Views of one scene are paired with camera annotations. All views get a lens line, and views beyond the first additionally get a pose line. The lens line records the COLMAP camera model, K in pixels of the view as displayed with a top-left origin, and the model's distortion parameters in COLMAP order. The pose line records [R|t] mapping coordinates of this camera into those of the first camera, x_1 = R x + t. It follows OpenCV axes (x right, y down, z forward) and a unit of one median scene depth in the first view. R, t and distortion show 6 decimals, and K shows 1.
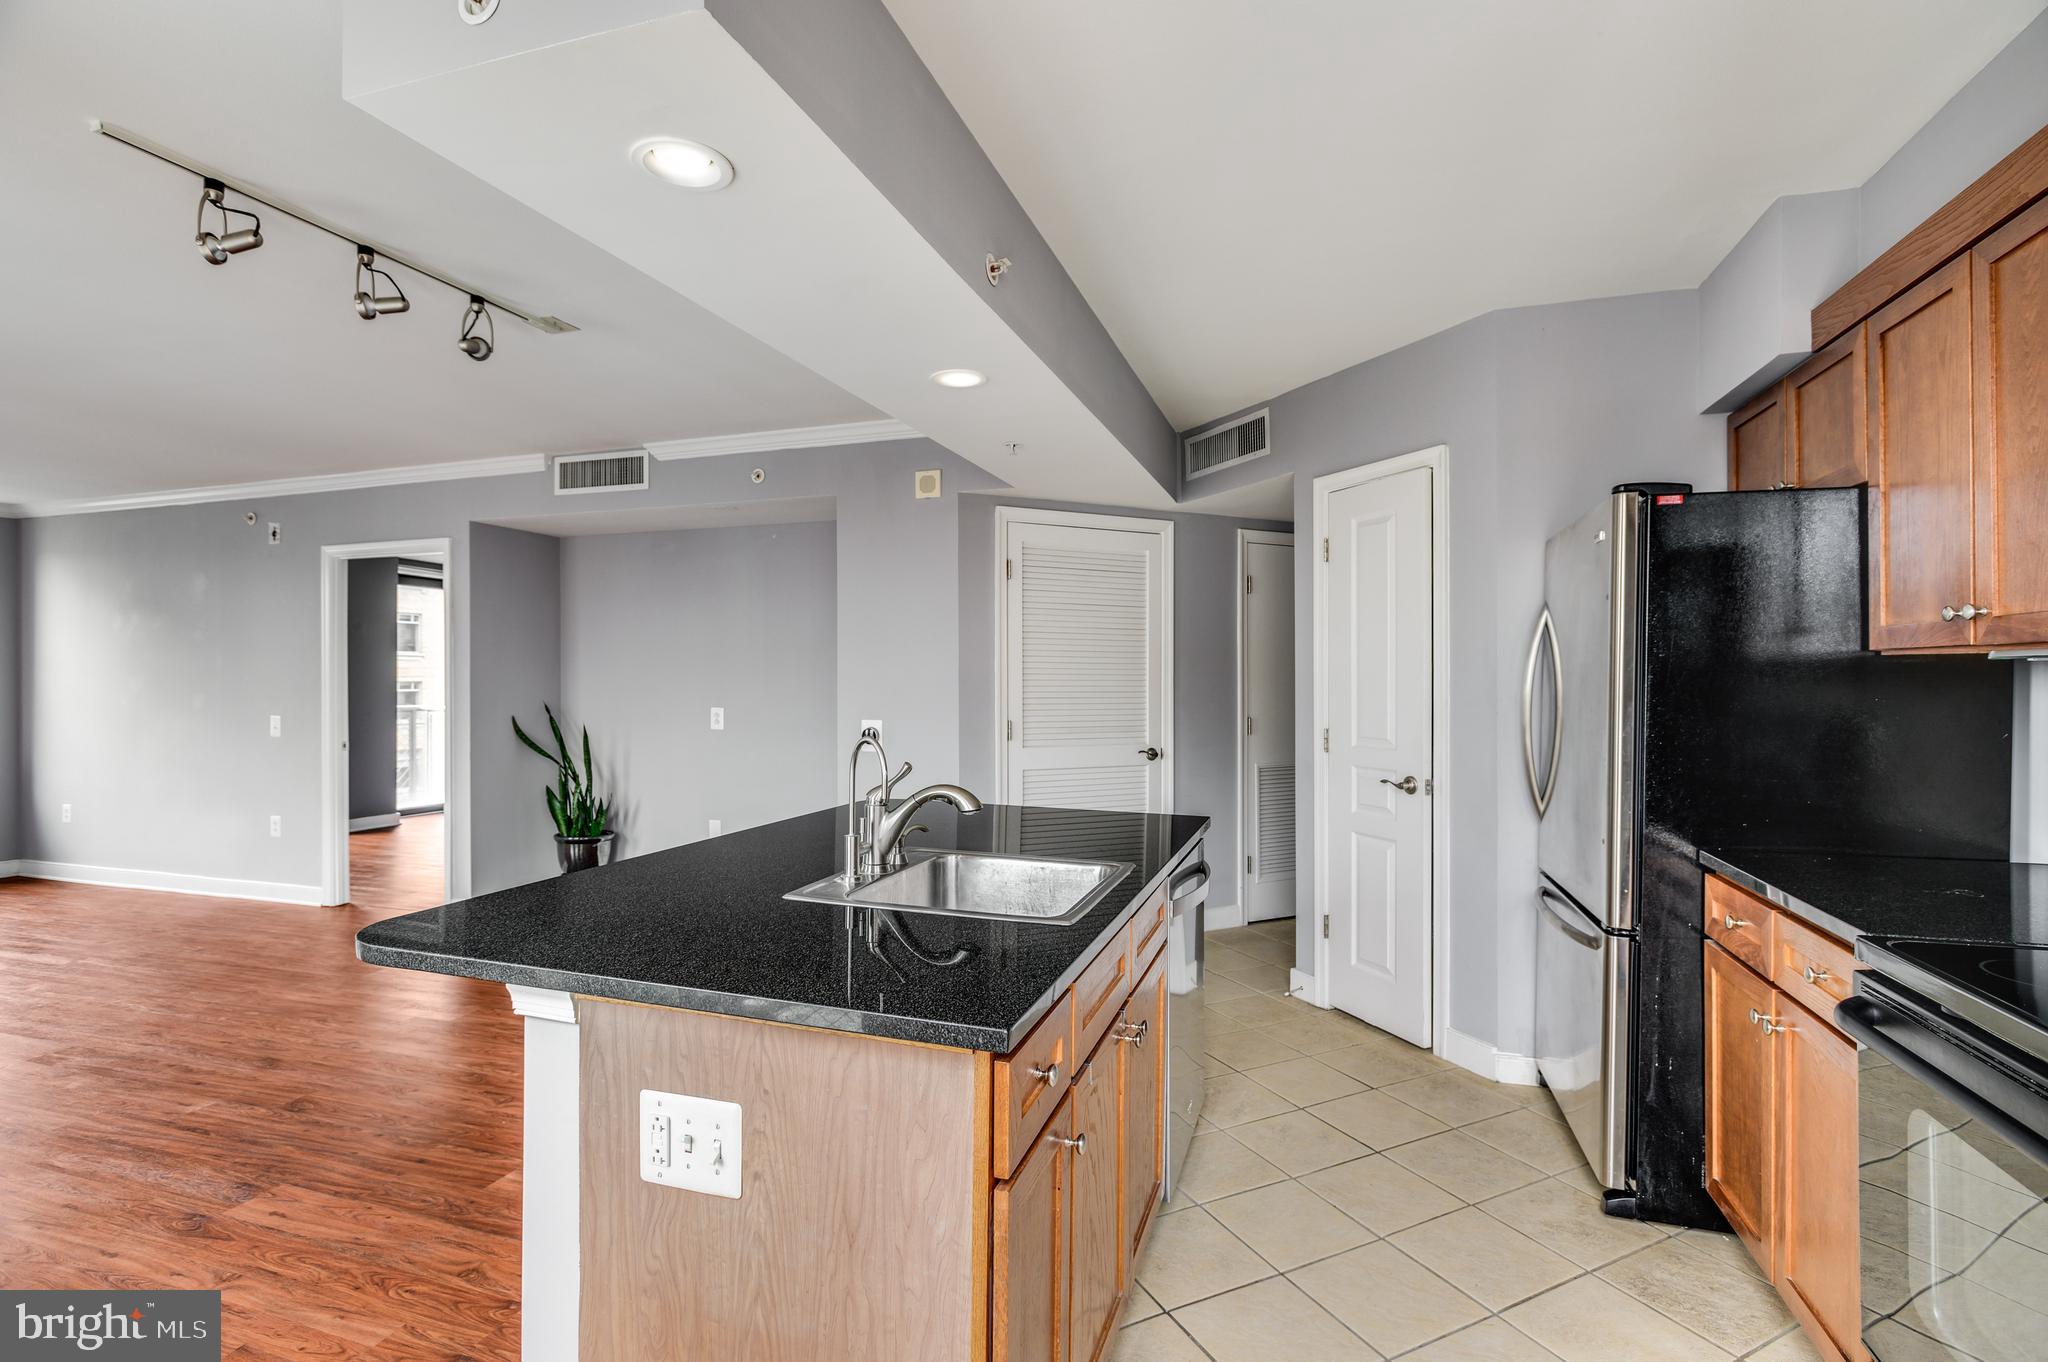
lens RADIAL K [[965.8, 0, 1020.9], [0, 965.8, 678.9], [0, 0, 1]] dist [-0.001252, 0.000385]
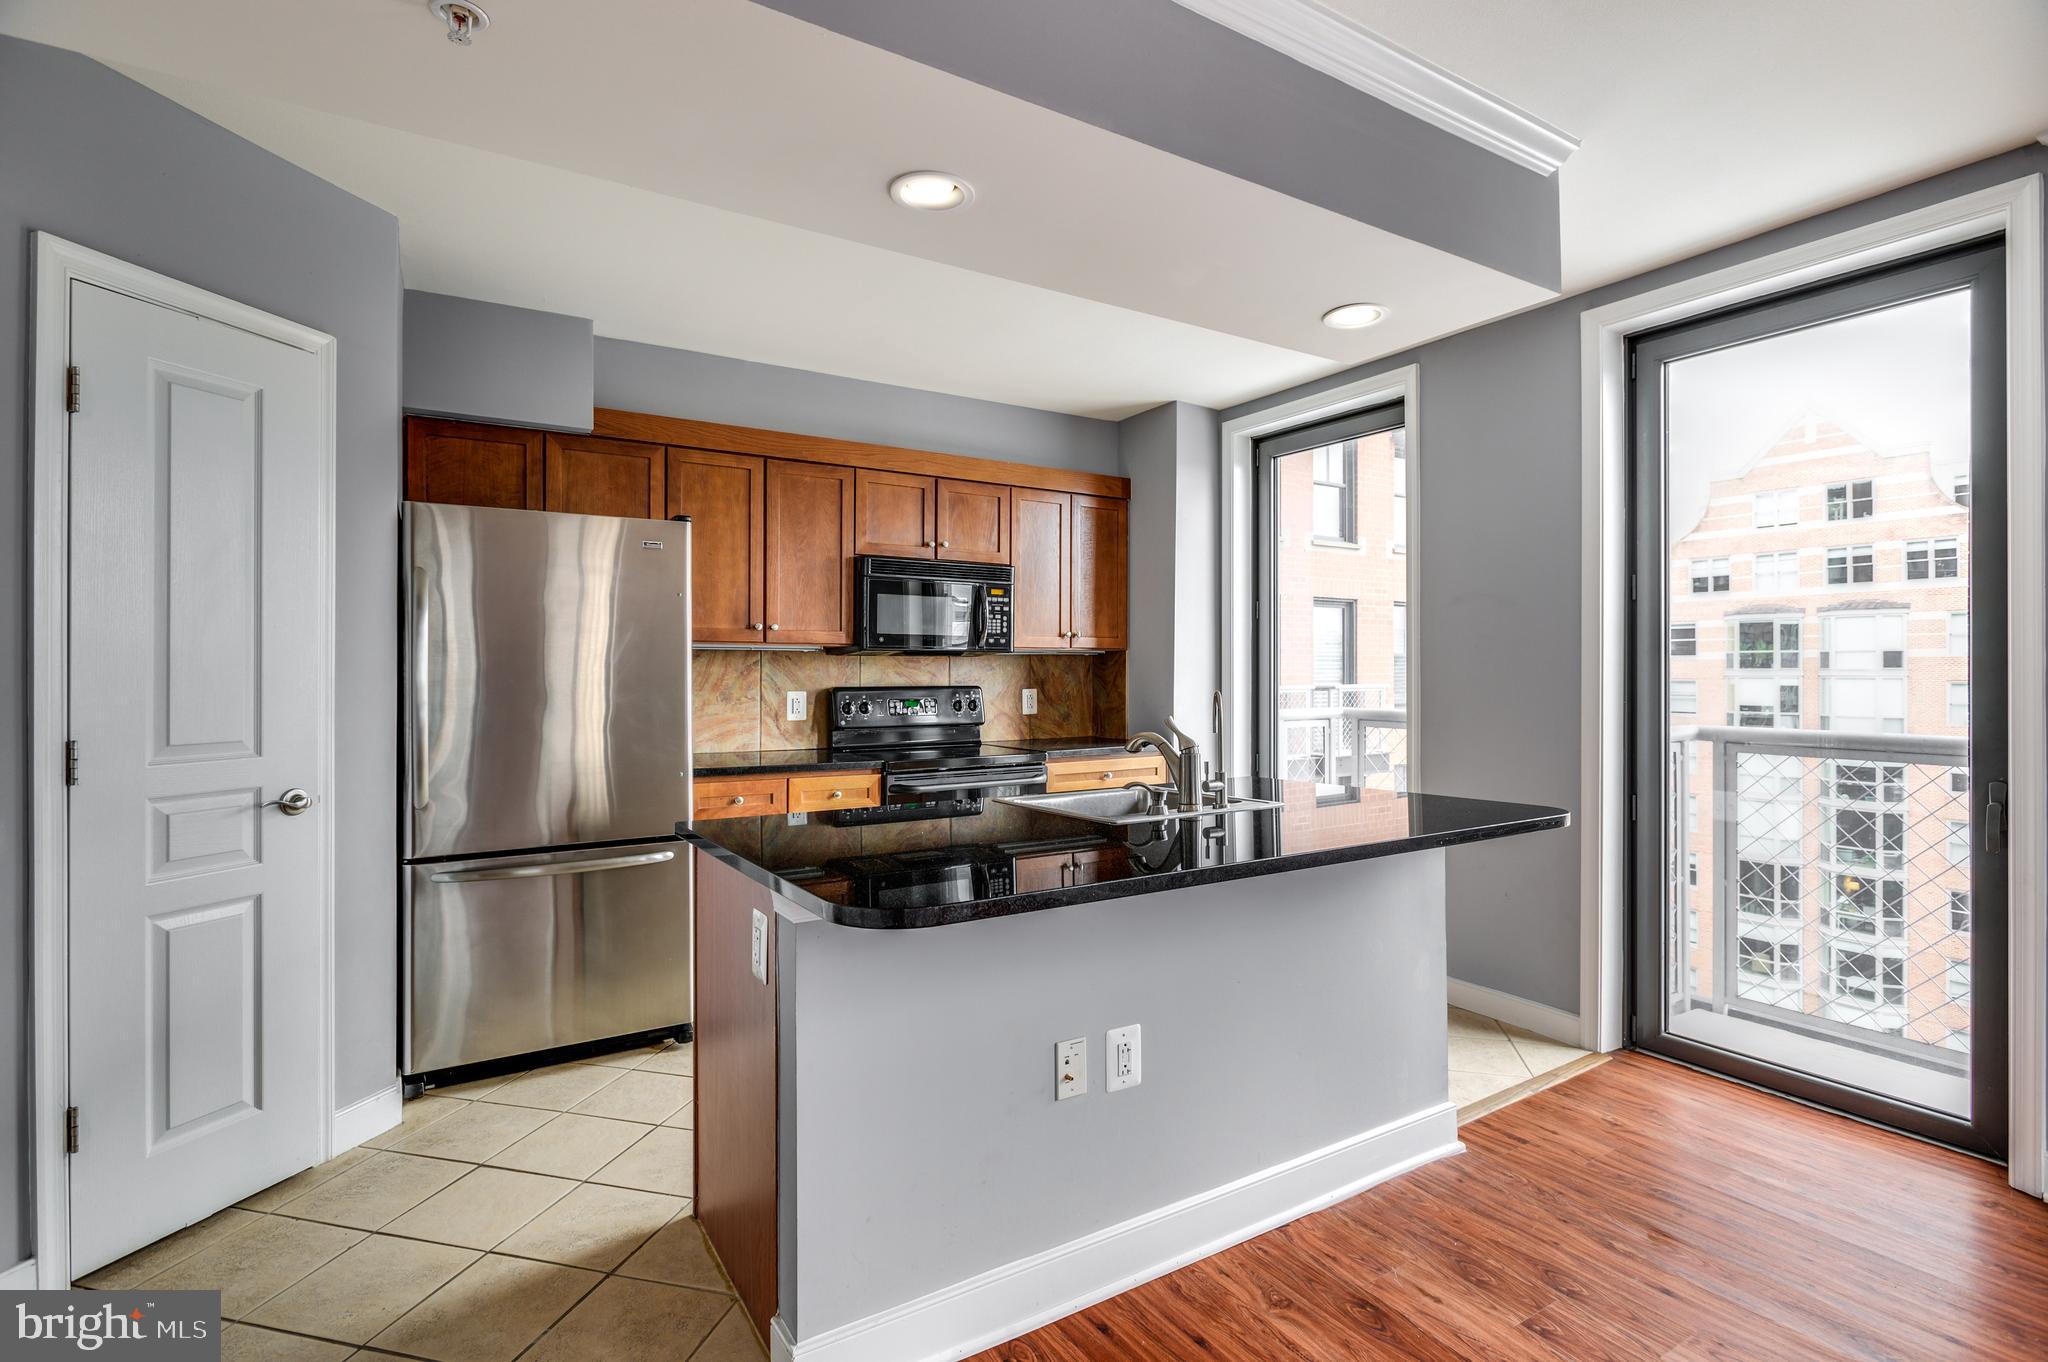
lens RADIAL K [[965.8, 0, 1017.0], [0, 965.8, 674.6], [0, 0, 1]] dist [-0.001252, 0.000385]
pose [[-0.763646, 0.001562, 0.645633, -0.350563], [0.002700, 0.999996, 0.000775, 0.015831], [-0.645629, 0.002335, -0.763647, 0.955096]]
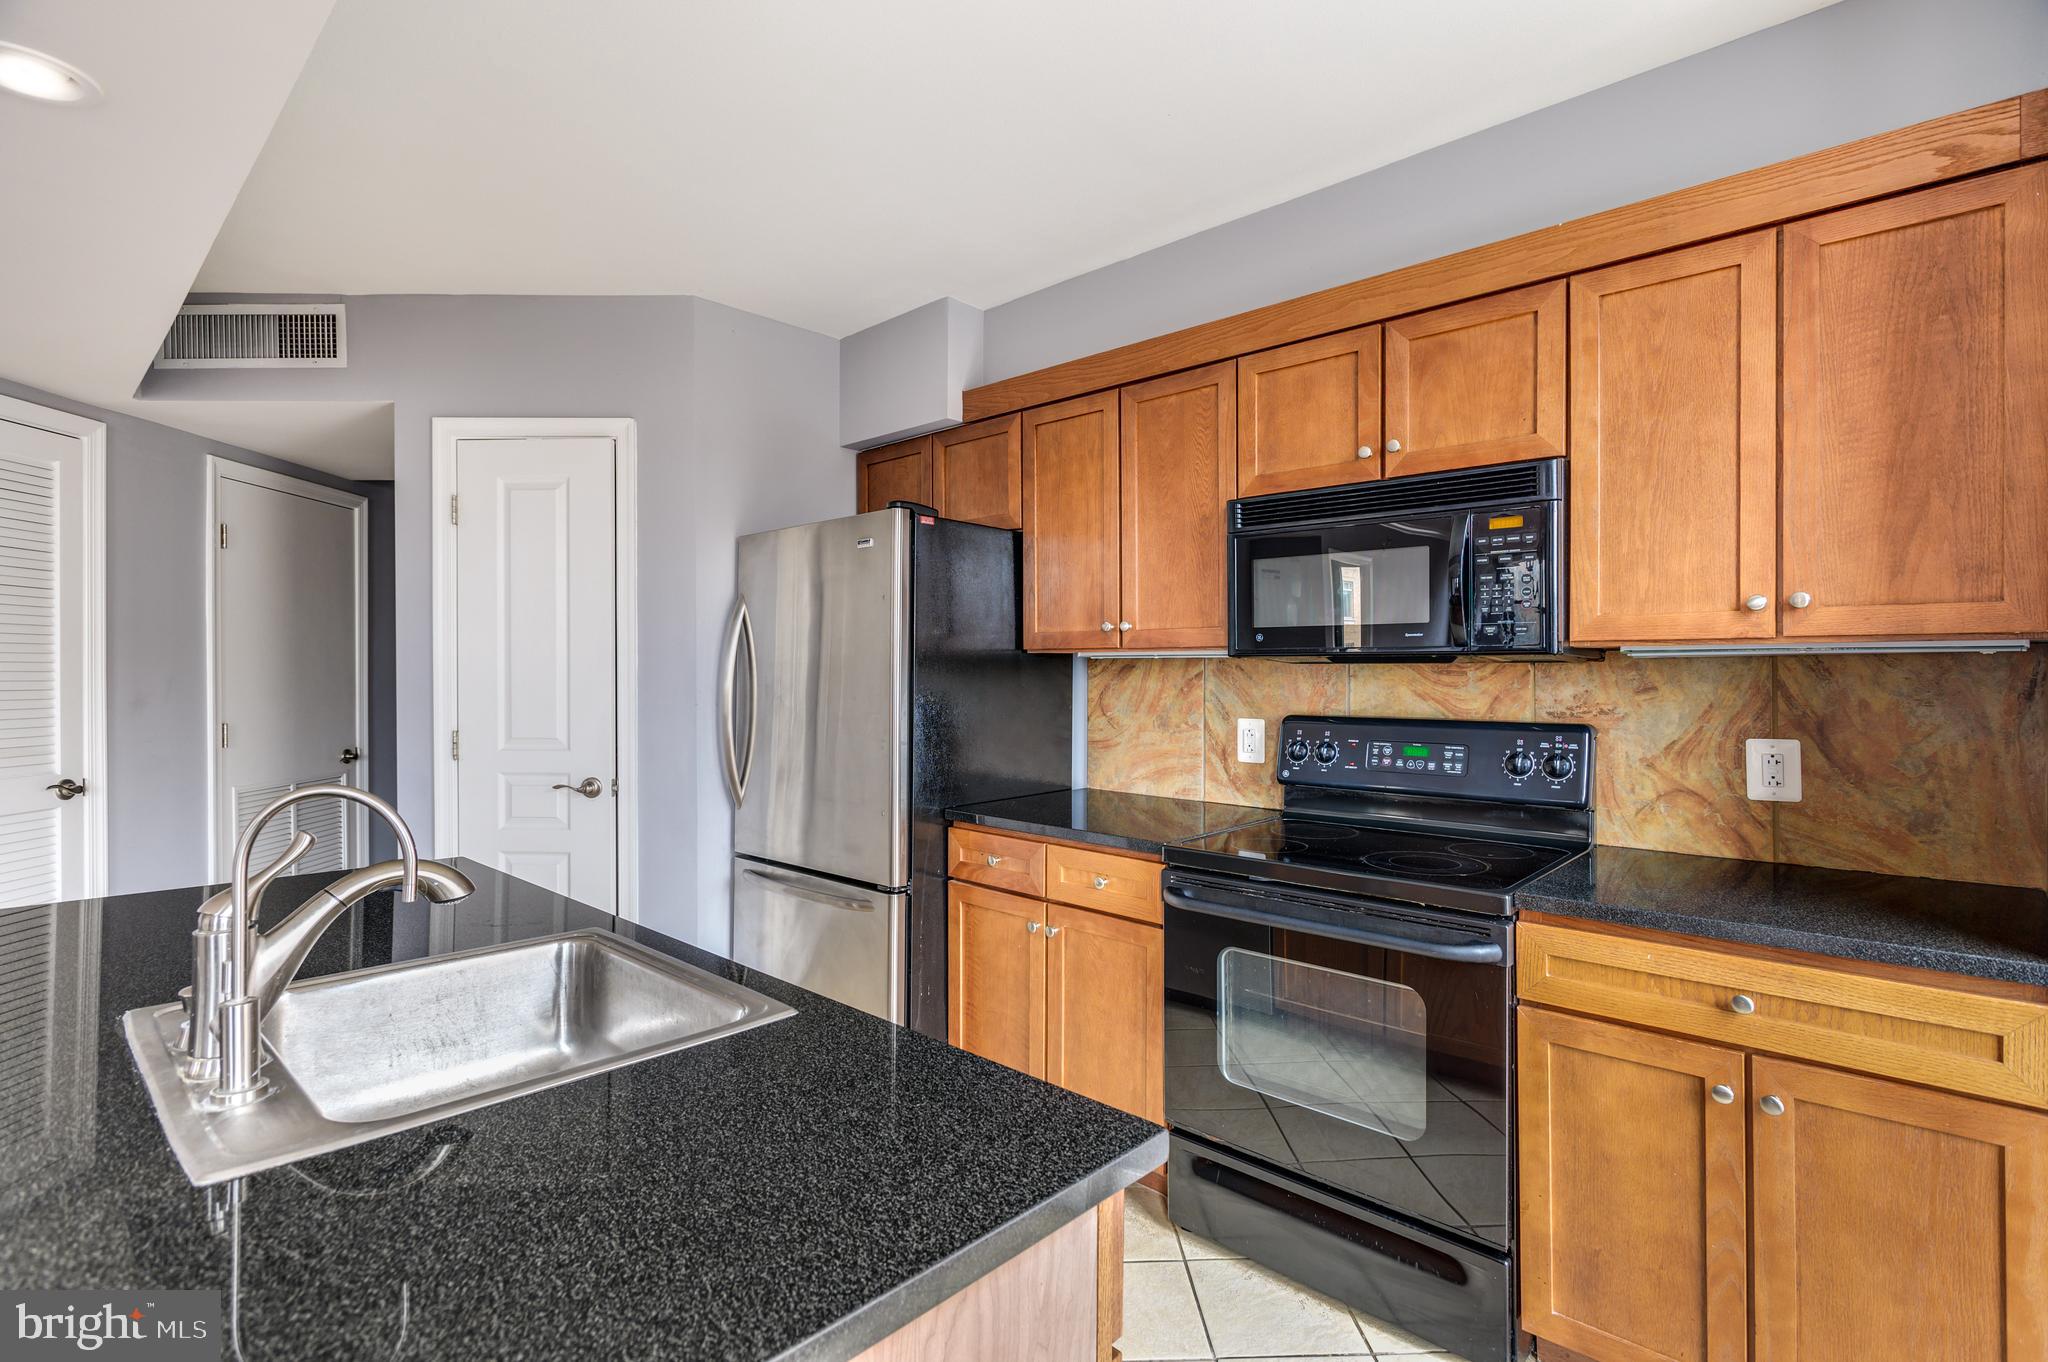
lens RADIAL K [[965.8, 0, 1027.2], [0, 965.8, 678.4], [0, 0, 1]] dist [-0.001252, 0.000385]
pose [[0.416927, -0.006147, 0.908919, -0.195958], [-0.000816, 0.999974, 0.007137, 0.001231], [-0.908940, -0.003718, 0.416911, 0.205534]]
